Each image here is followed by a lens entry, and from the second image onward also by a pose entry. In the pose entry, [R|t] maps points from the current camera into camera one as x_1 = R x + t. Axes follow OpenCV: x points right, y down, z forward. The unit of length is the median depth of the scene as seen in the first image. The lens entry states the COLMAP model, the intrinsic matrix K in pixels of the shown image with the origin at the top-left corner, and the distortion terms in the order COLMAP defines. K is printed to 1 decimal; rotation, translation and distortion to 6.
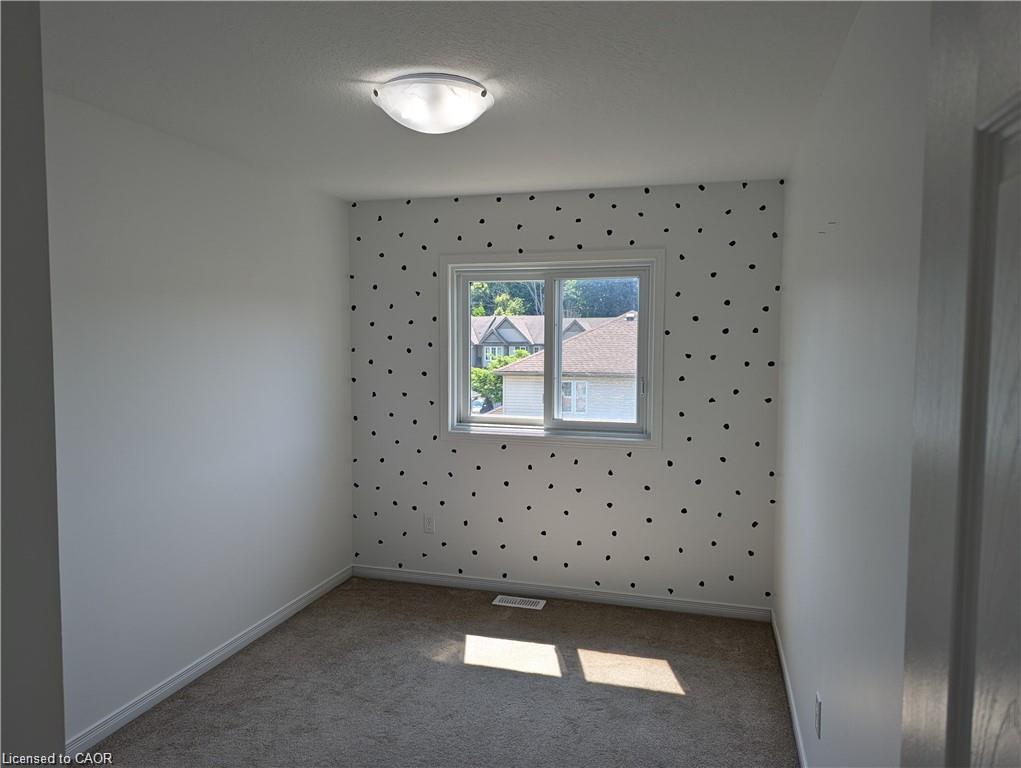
lens RADIAL K [[725.6, 0, 506.8], [0, 725.6, 380.0], [0, 0, 1]] dist [0.051873, -0.045418]
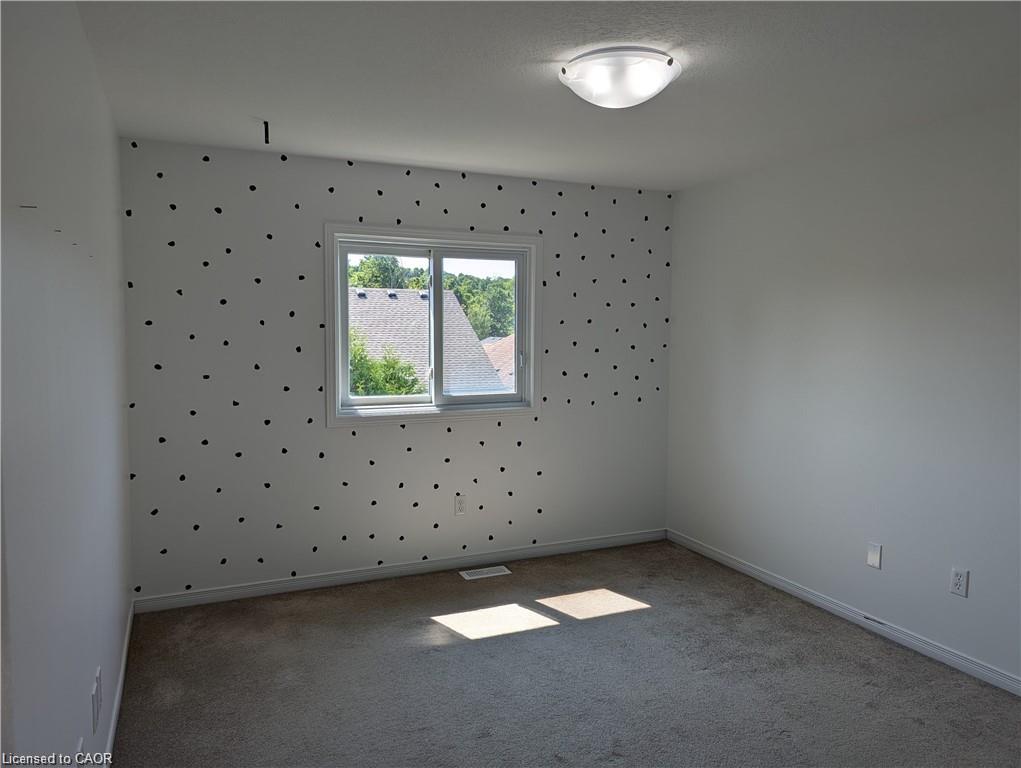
lens RADIAL K [[725.6, 0, 506.8], [0, 725.6, 380.0], [0, 0, 1]] dist [0.051873, -0.045418]
pose [[0.749755, -0.054670, 0.659454, -0.558554], [0.031136, 0.998392, 0.047369, -0.013505], [-0.660983, -0.014982, 0.750251, 0.185156]]
